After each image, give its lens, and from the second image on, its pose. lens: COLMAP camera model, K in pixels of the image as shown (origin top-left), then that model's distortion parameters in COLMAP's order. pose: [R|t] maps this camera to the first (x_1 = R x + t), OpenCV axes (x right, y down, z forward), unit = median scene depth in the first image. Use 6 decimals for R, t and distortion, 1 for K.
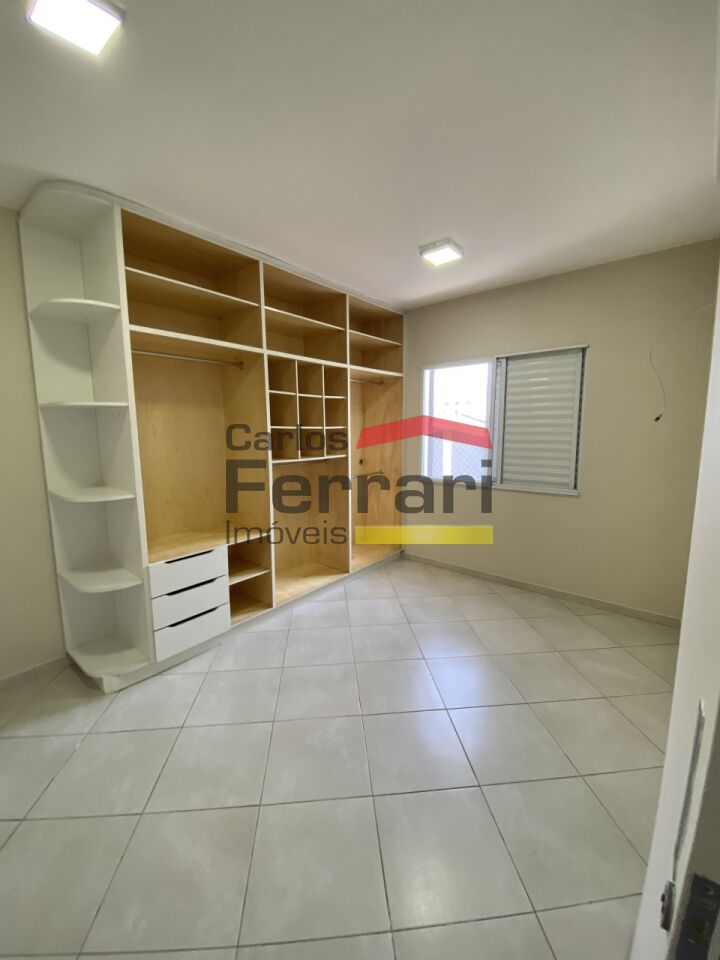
lens RADIAL K [[400.6, 0, 360.0], [0, 400.6, 480.0], [0, 0, 1]] dist [0.039179, -0.029816]
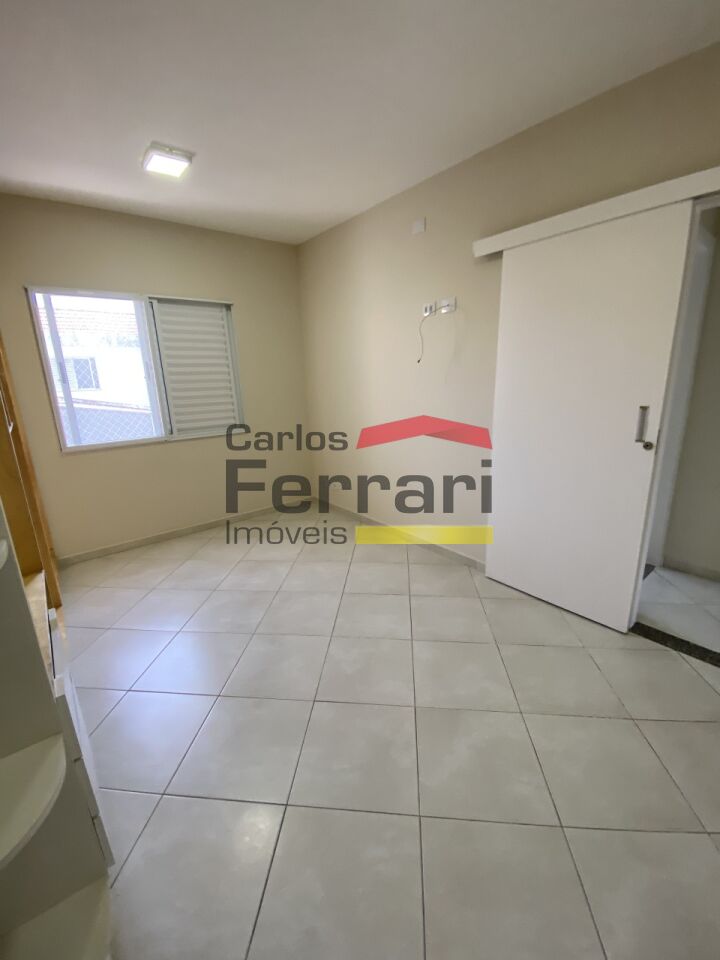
lens RADIAL K [[400.6, 0, 360.0], [0, 400.6, 480.0], [0, 0, 1]] dist [0.039179, -0.029816]
pose [[0.171891, -0.254625, 0.951640, -0.559077], [0.164170, 0.959914, 0.227185, -0.036703], [-0.971340, 0.117180, 0.206803, 0.401128]]
